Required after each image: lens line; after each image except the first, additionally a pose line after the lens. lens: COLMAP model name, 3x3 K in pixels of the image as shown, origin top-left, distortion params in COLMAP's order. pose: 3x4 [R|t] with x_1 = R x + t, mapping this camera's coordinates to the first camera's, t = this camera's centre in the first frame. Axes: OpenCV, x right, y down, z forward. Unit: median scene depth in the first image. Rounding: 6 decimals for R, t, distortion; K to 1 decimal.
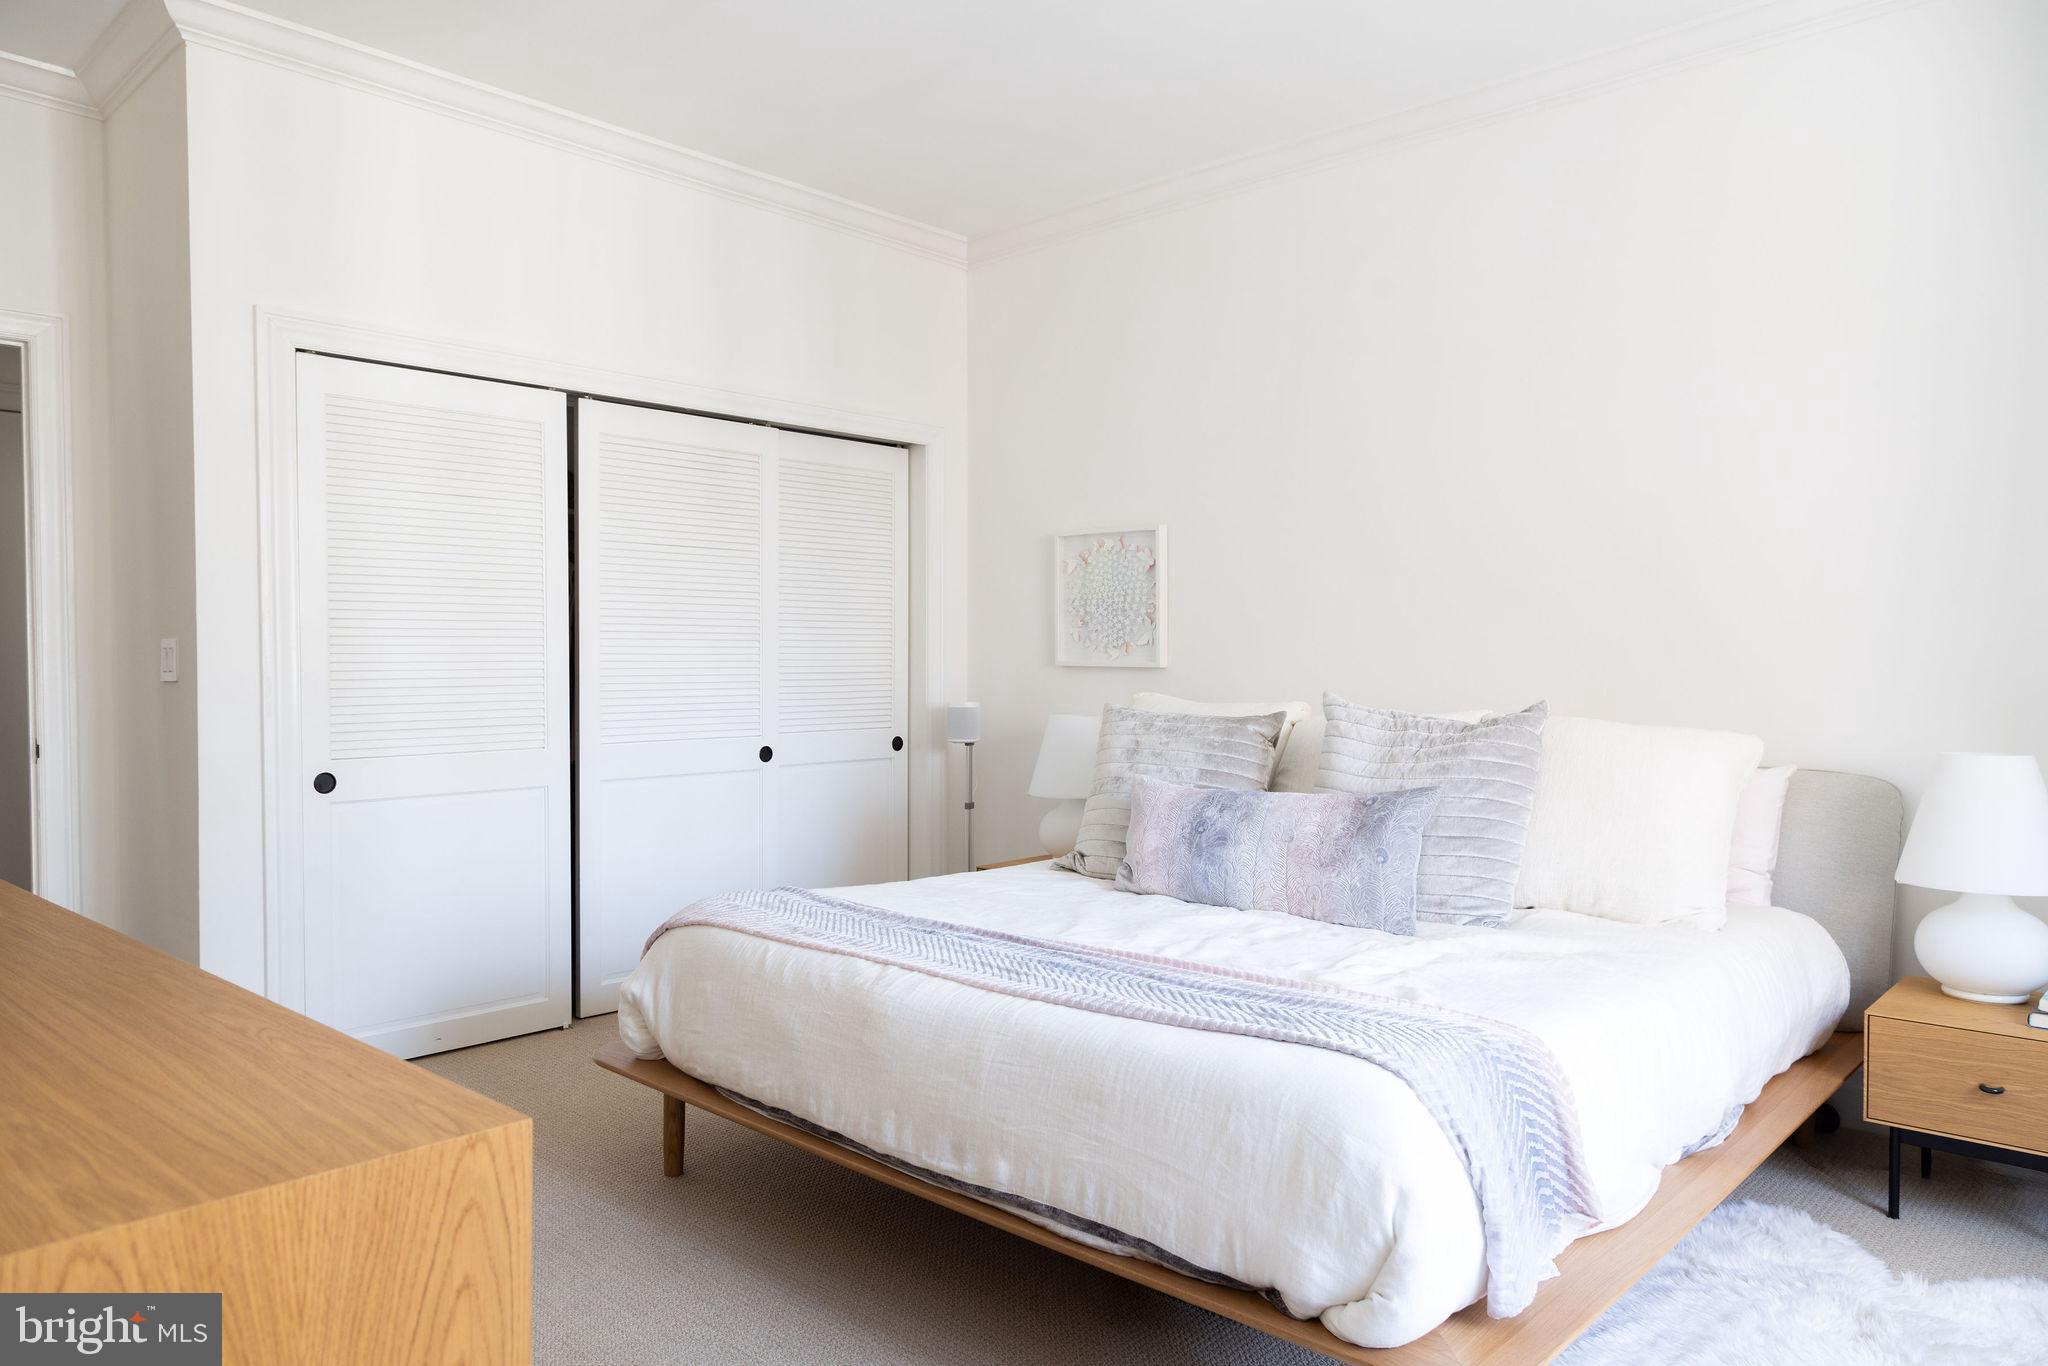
lens RADIAL K [[1361.4, 0, 1024.0], [0, 1361.4, 683.0], [0, 0, 1]] dist [-0.002355, 0.001055]
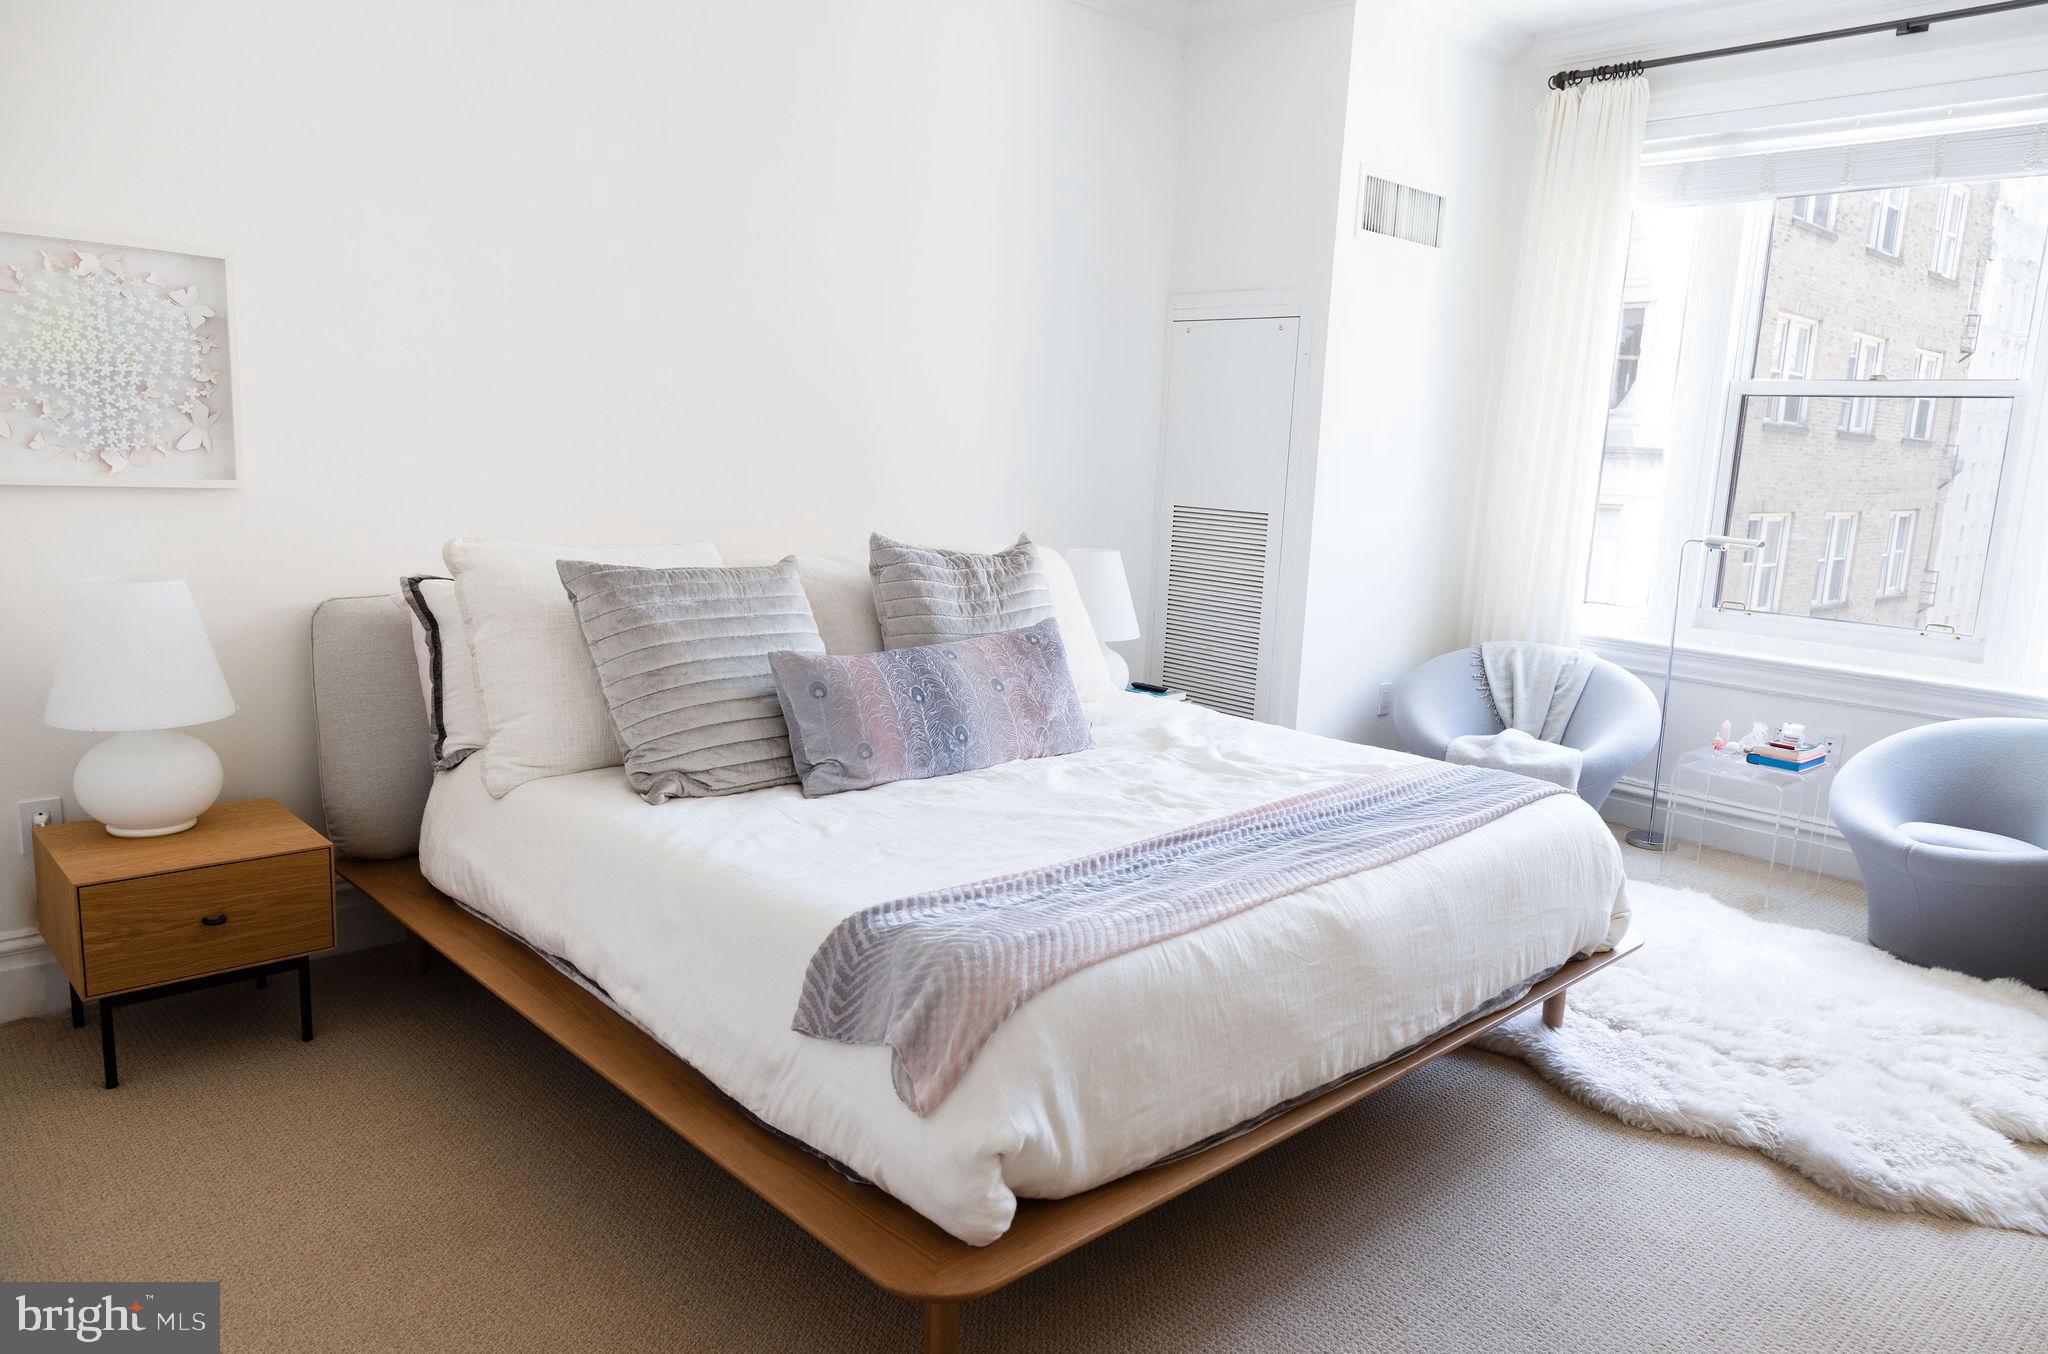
lens RADIAL K [[1358.5, 0, 1027.7], [0, 1358.5, 685.2], [0, 0, 1]] dist [0.005710, -0.004164]
pose [[0.057958, -0.169148, 0.983885, -0.868439], [-0.025394, 0.984973, 0.170831, -0.065277], [-0.997996, -0.034885, 0.052791, 1.024948]]
